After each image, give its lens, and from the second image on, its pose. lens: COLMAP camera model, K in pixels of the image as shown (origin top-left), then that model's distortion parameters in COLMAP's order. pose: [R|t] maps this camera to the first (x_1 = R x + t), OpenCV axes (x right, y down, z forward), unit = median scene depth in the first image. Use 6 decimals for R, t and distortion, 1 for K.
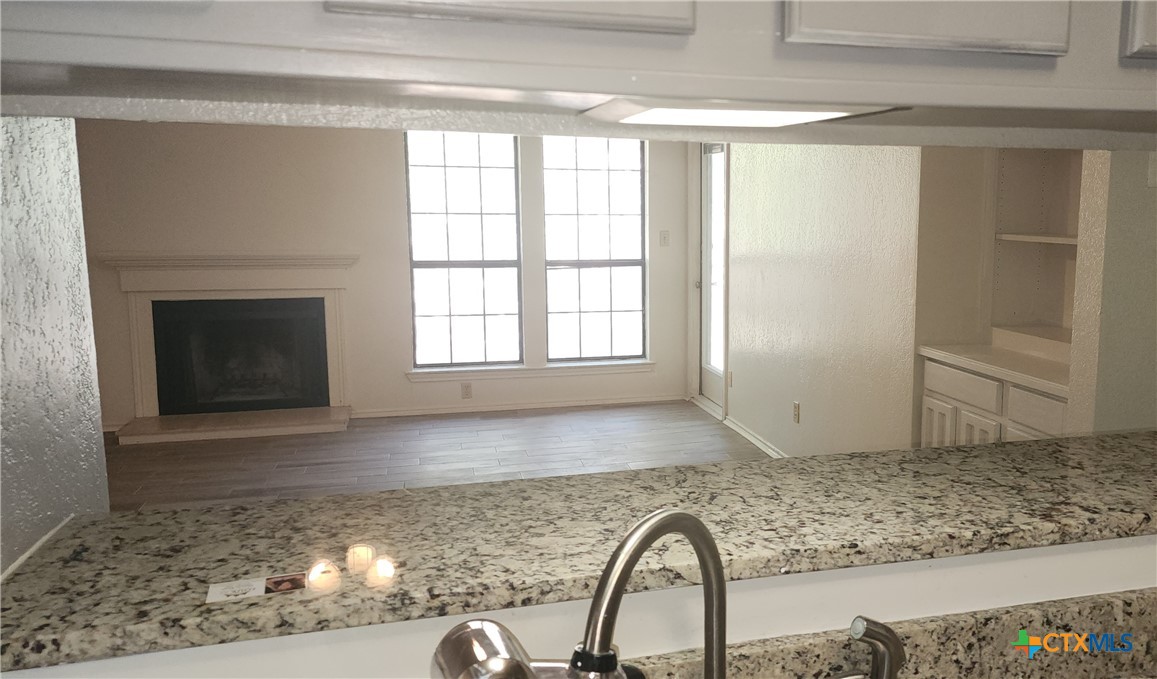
lens RADIAL K [[972.5, 0, 718.9], [0, 972.5, 338.5], [0, 0, 1]] dist [0.066160, -0.059044]
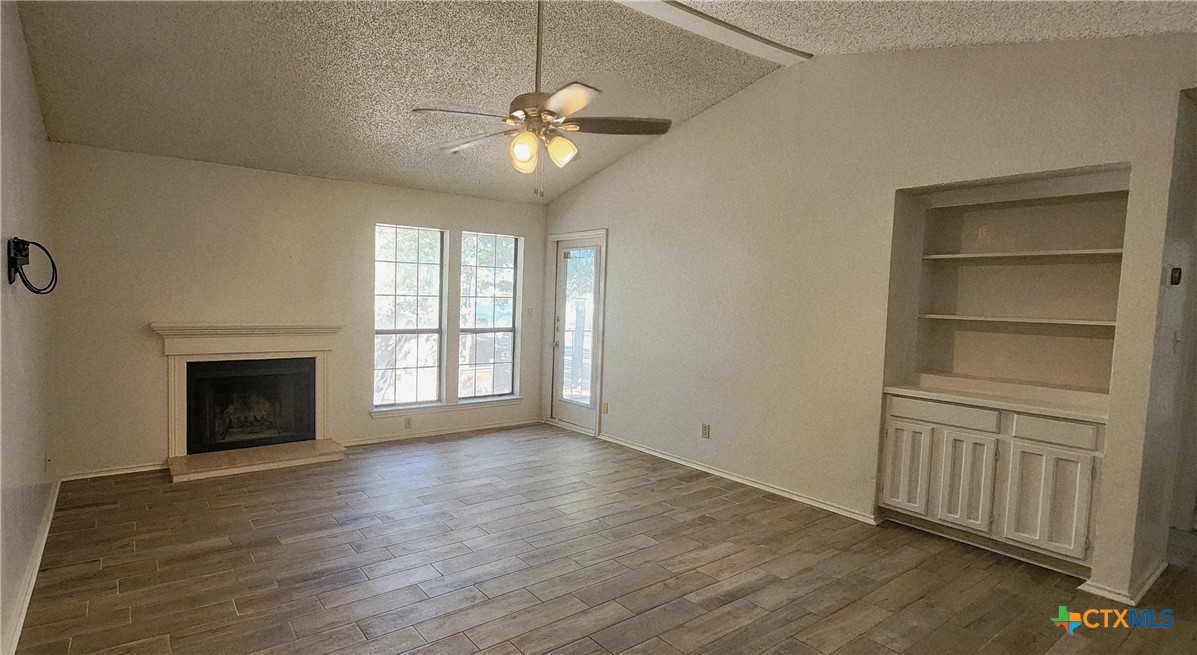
lens RADIAL K [[569.1, 0, 497.6], [0, 569.1, 332.9], [0, 0, 1]] dist [0.003429, -0.000463]
pose [[0.961545, -0.001476, 0.274645, -0.748852], [0.020692, 0.997533, -0.067083, -0.035414], [-0.273869, 0.070186, 0.959203, 0.380909]]
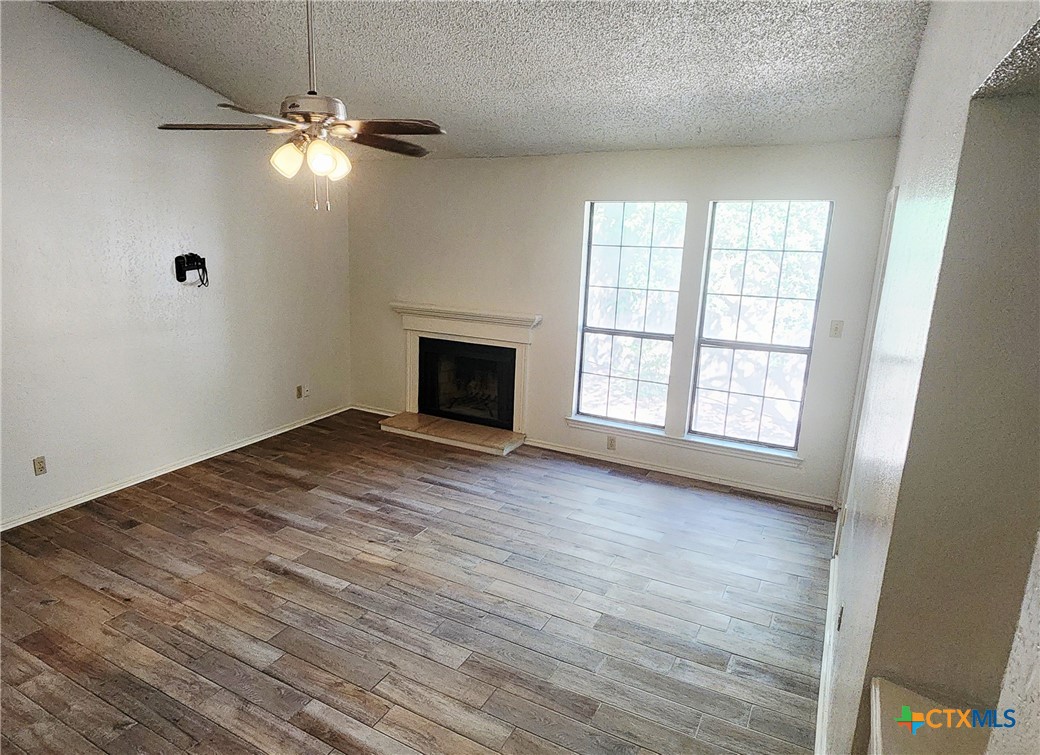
lens RADIAL K [[656.9, 0, 448.1], [0, 656.9, 385.3], [0, 0, 1]] dist [0.007844, -0.004754]
pose [[0.657453, 0.184255, -0.730620, 0.351534], [-0.116856, 0.982842, 0.142709, -0.212496], [0.744379, -0.008447, 0.667704, 0.711963]]
